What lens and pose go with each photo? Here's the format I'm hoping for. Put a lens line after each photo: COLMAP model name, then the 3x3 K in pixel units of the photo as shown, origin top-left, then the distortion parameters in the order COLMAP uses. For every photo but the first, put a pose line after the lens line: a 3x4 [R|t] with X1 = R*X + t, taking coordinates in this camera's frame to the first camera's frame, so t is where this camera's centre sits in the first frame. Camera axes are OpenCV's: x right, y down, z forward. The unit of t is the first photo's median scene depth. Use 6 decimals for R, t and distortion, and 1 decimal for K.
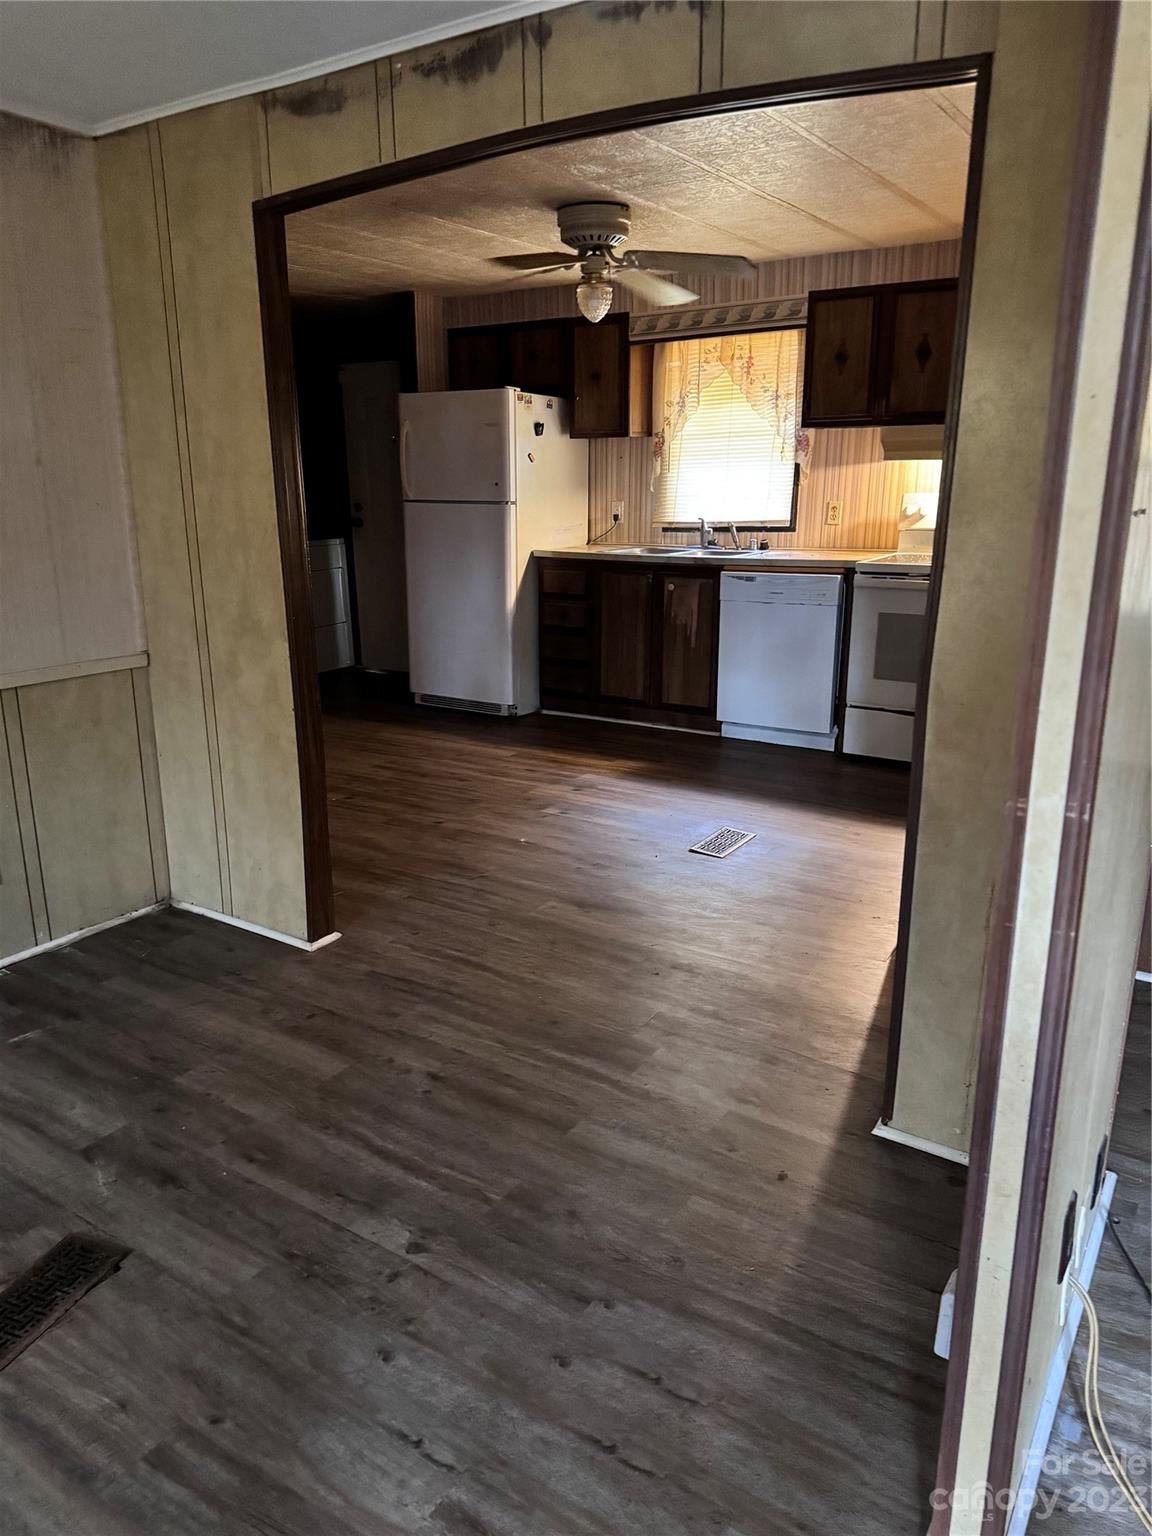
lens RADIAL K [[1076.4, 0, 568.1], [0, 1076.4, 801.5], [0, 0, 1]] dist [0.100094, -0.141058]
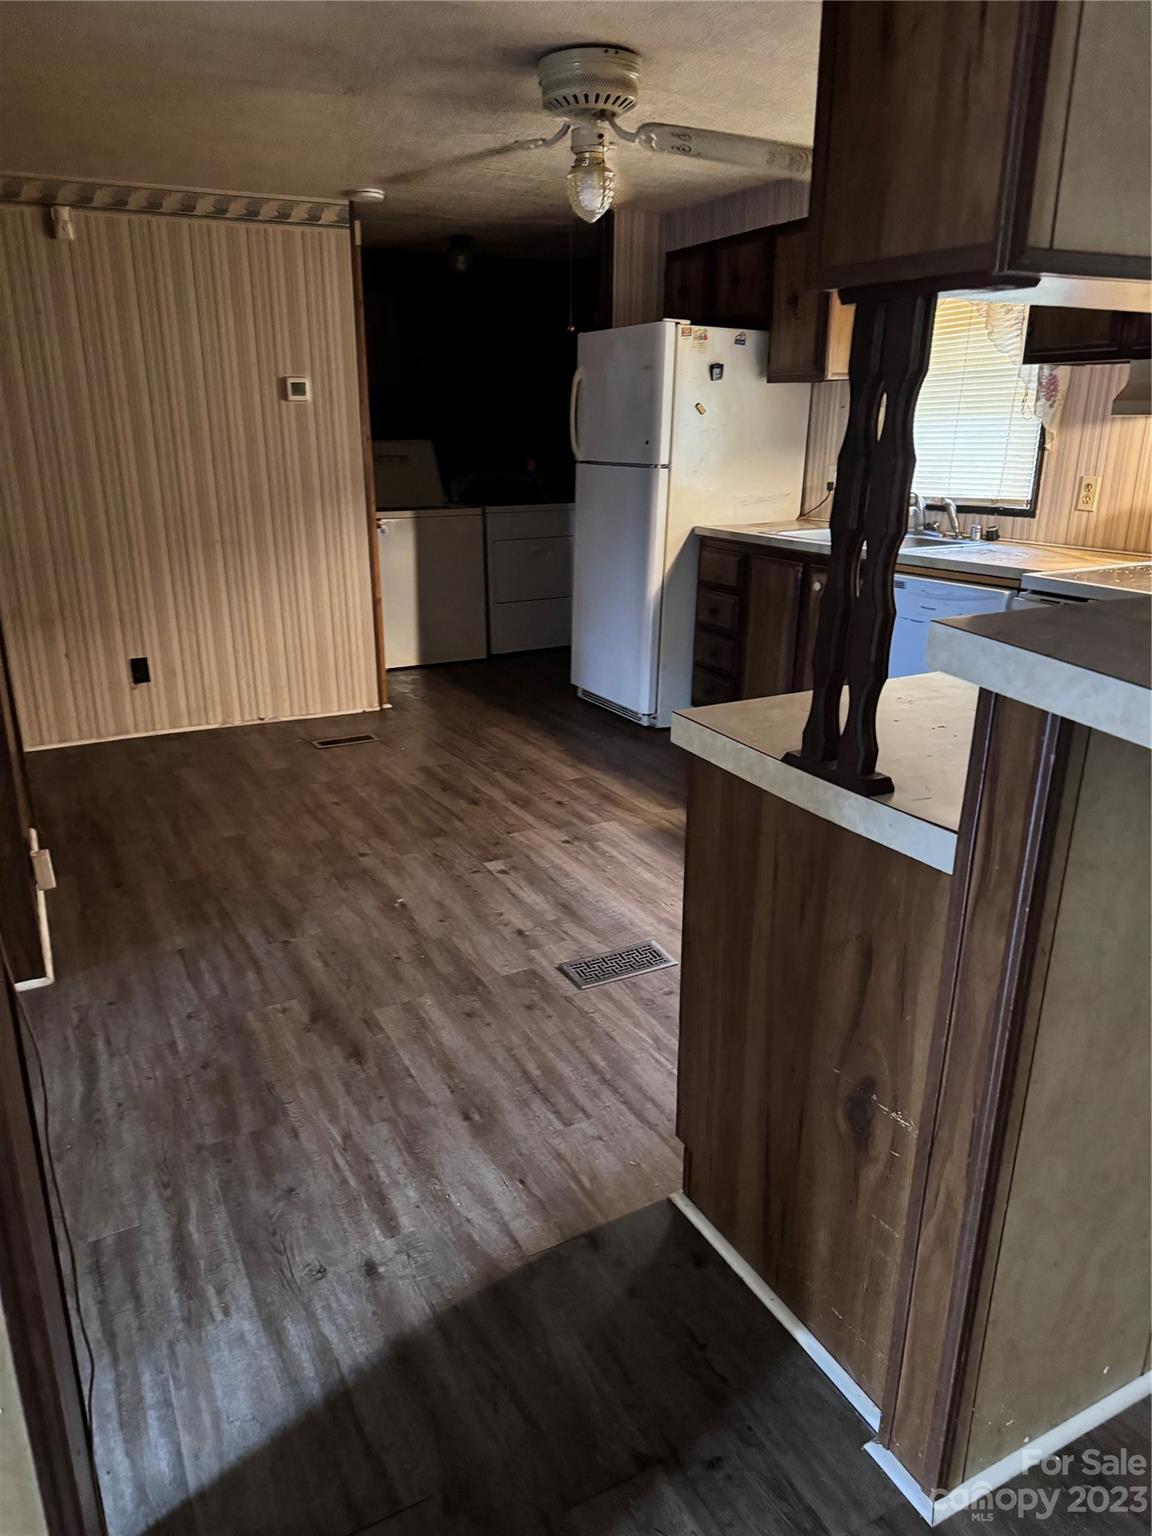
lens RADIAL K [[1076.4, 0, 568.1], [0, 1076.4, 801.5], [0, 0, 1]] dist [0.100094, -0.141058]
pose [[0.874830, 0.167122, -0.454689, 0.306485], [-0.148967, 0.985935, 0.075767, -0.084472], [0.460956, 0.001451, 0.887422, 0.265056]]
